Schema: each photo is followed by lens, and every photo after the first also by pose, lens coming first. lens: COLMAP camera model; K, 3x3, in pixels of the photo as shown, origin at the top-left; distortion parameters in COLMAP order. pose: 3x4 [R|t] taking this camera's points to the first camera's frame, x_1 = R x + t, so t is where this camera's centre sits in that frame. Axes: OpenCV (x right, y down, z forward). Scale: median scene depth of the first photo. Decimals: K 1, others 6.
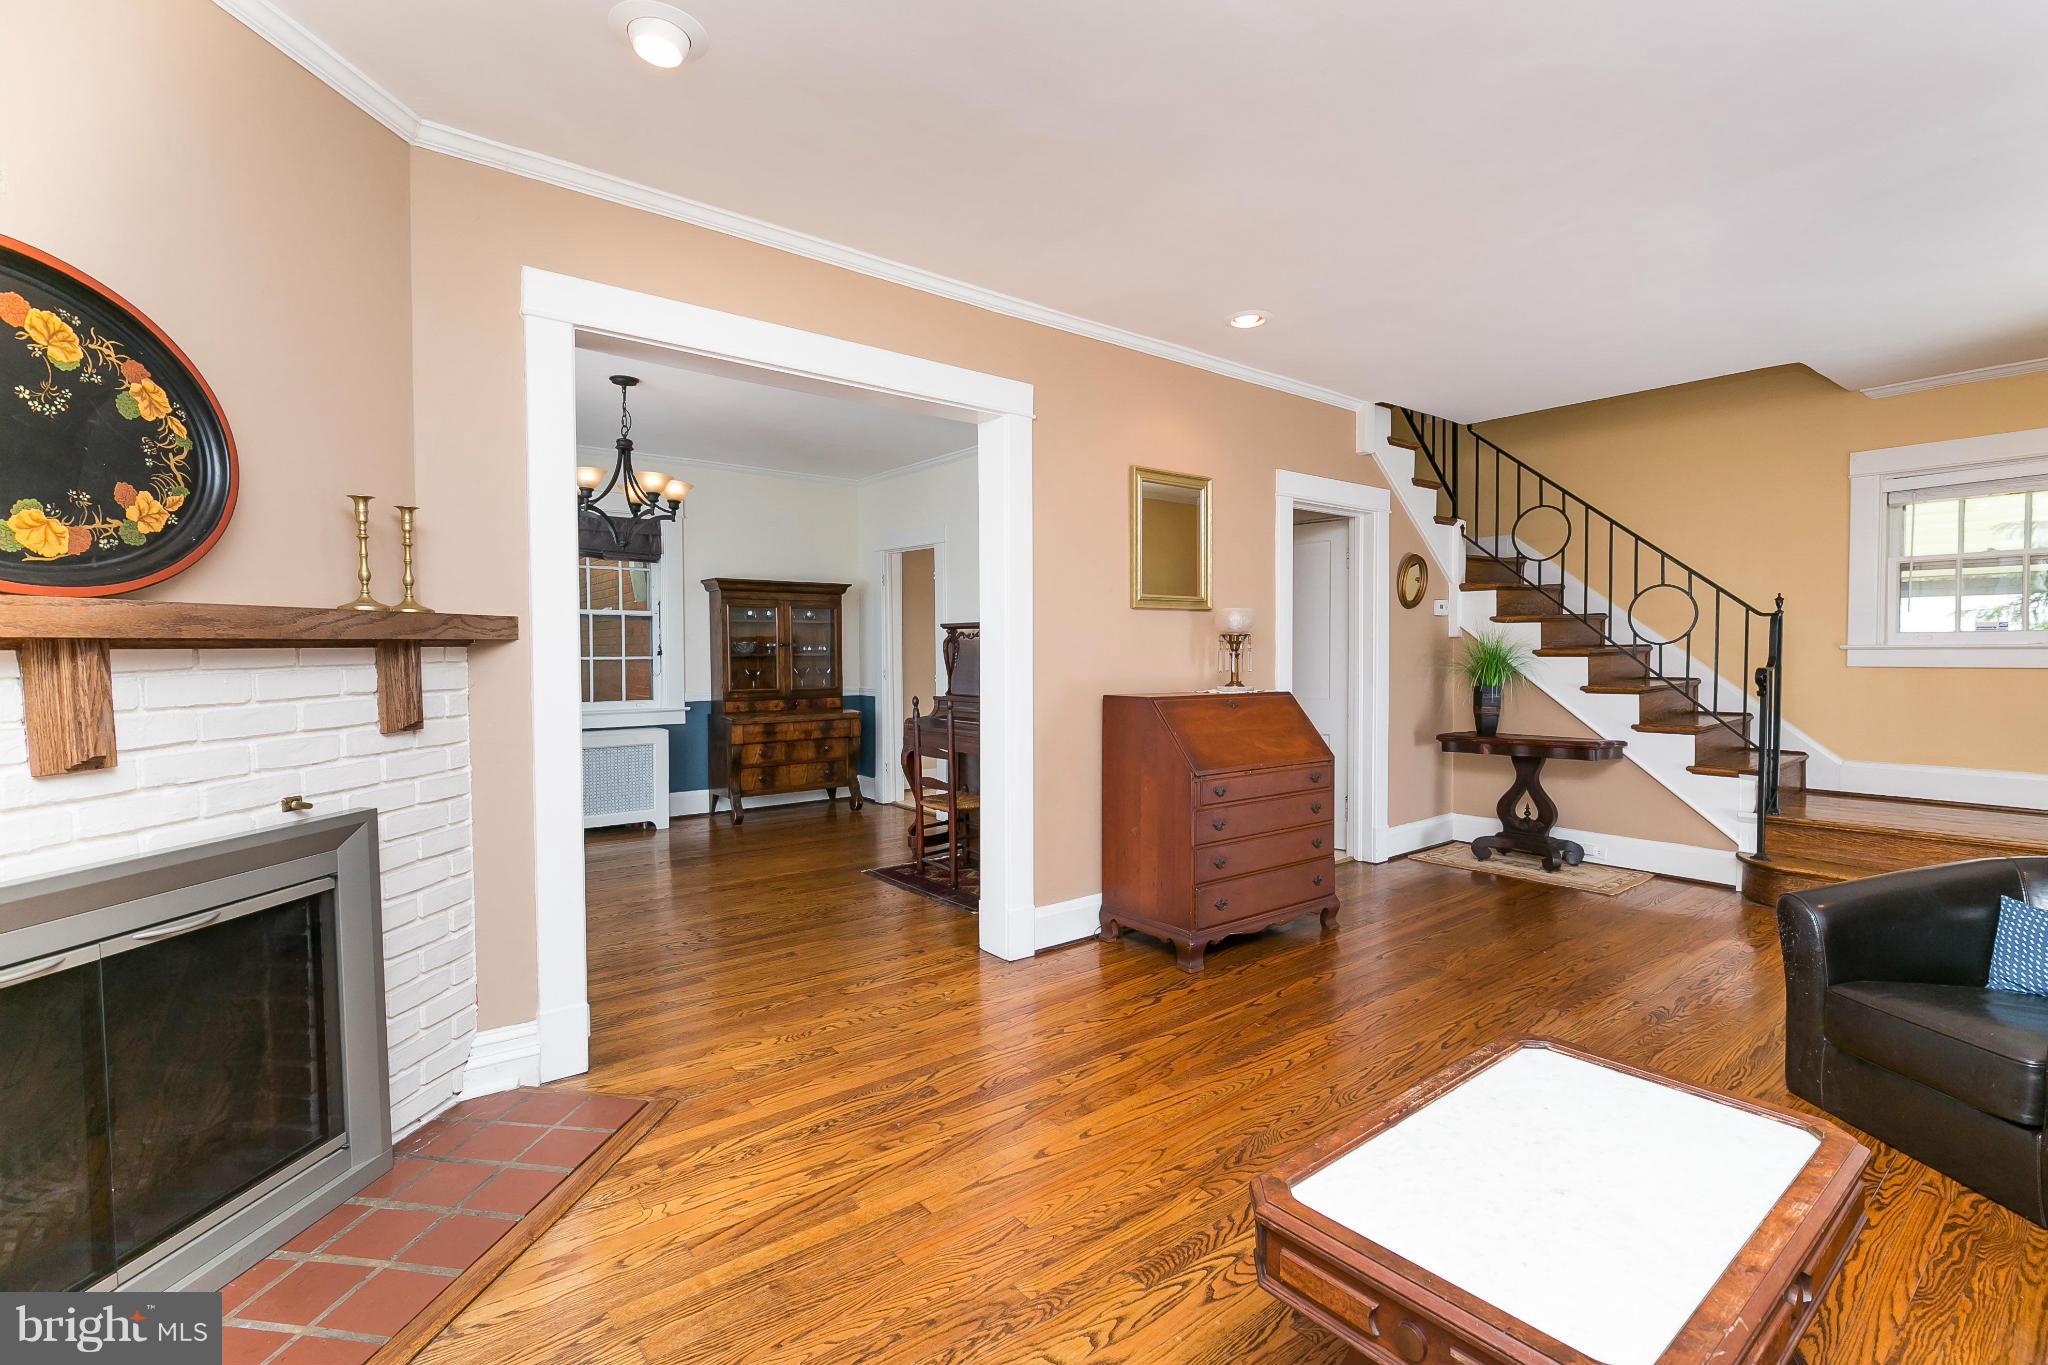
lens RADIAL K [[924.0, 0, 1029.1], [0, 924.0, 687.5], [0, 0, 1]] dist [0.003836, 0.000490]
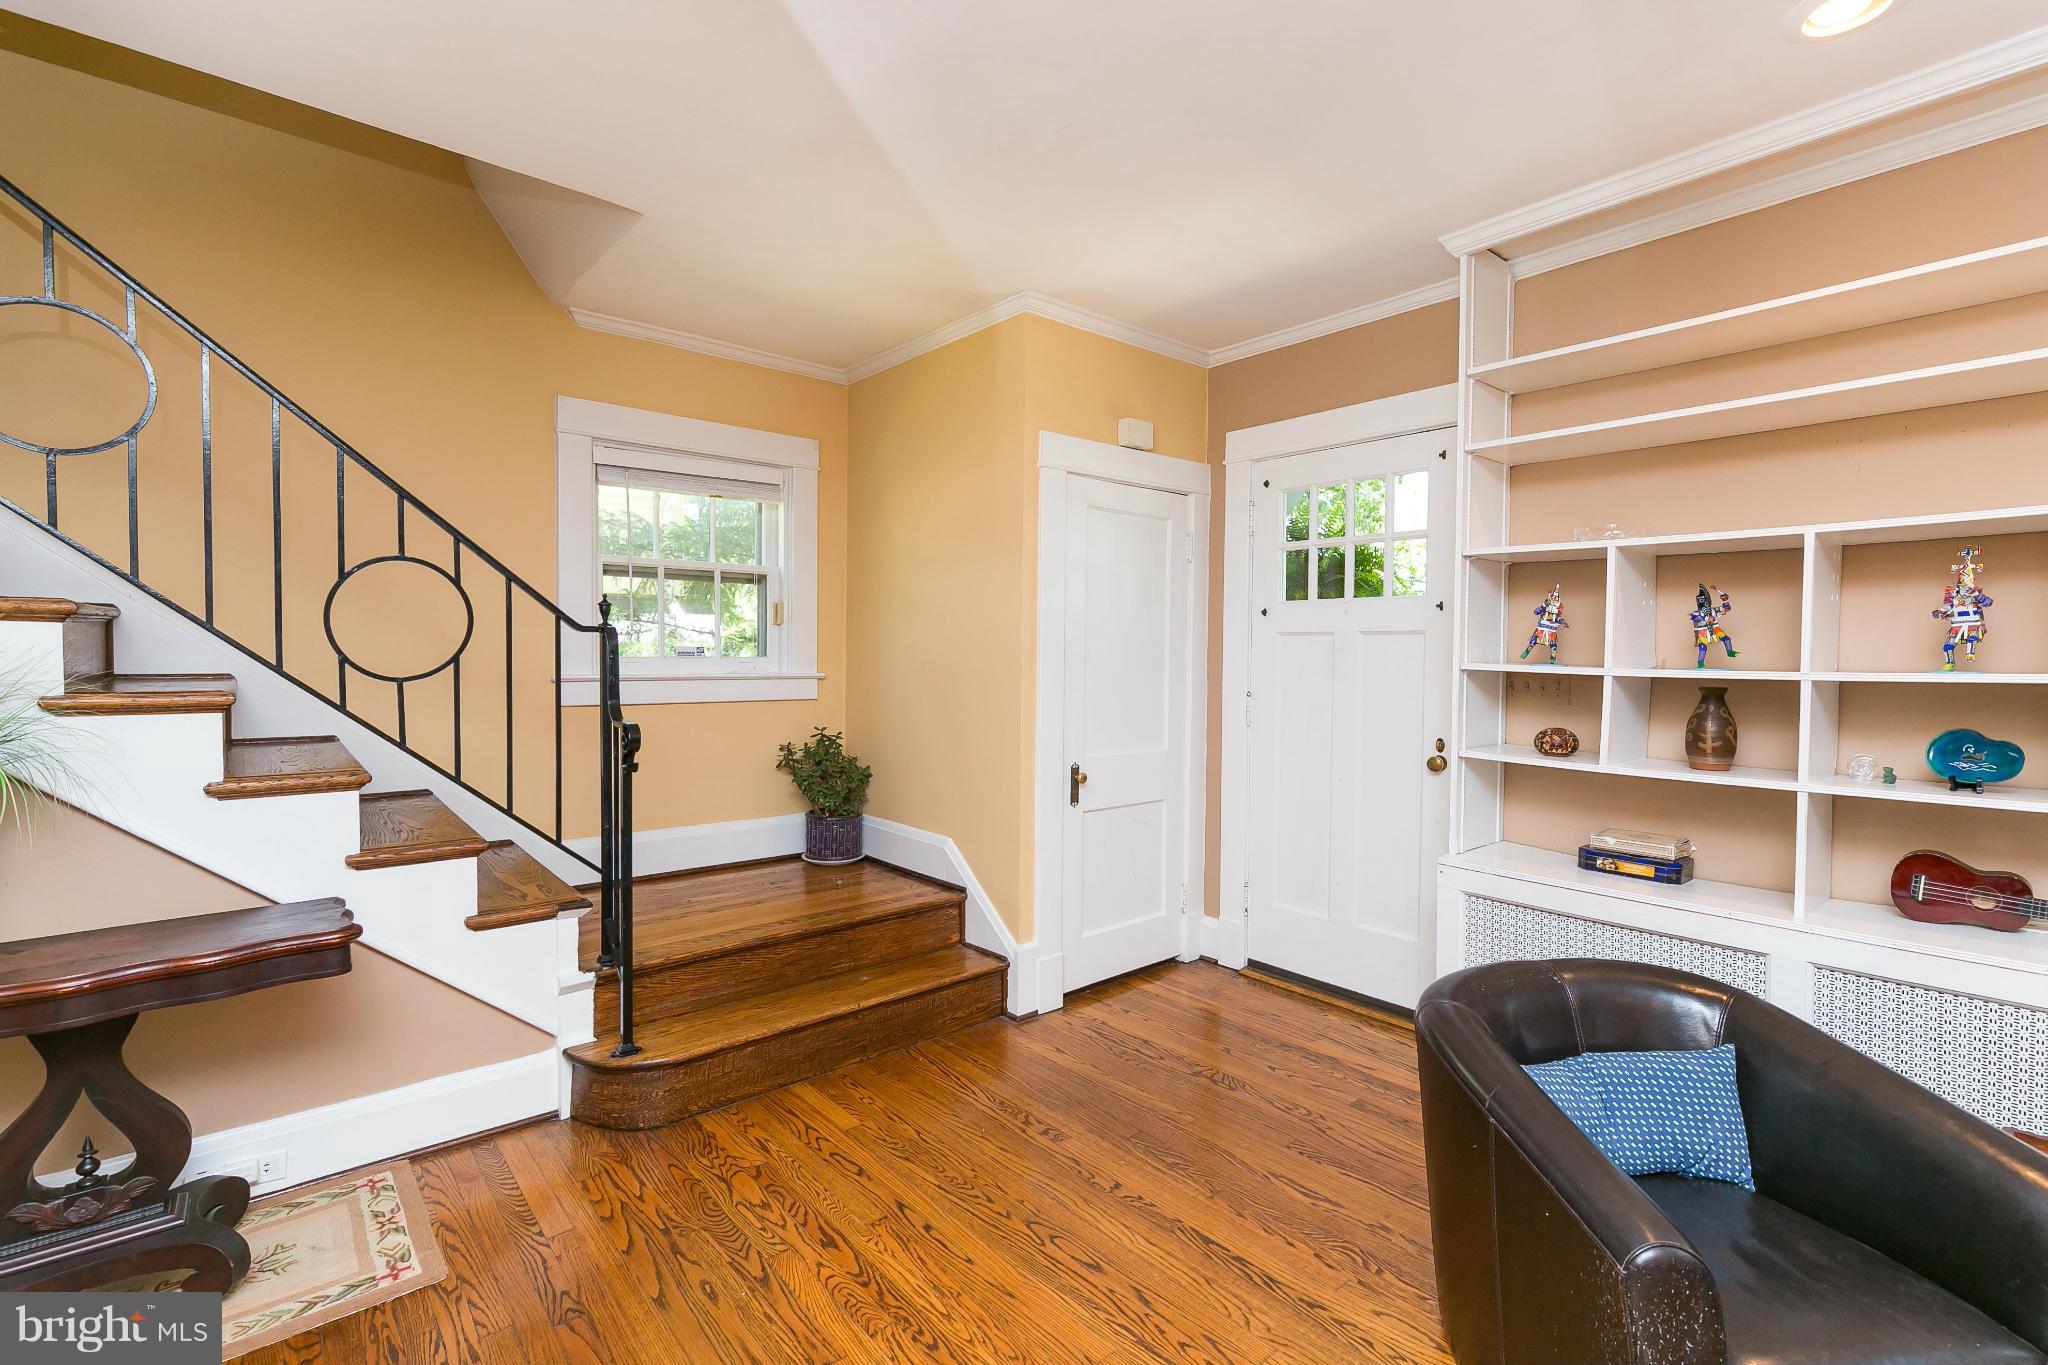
lens RADIAL K [[924.0, 0, 1024.4], [0, 924.0, 694.1], [0, 0, 1]] dist [0.003836, 0.000490]
pose [[-0.035994, -0.032998, 0.998807, 0.199565], [0.040889, 0.998569, 0.034464, -0.045195], [-0.998515, 0.042081, -0.034593, 0.719895]]
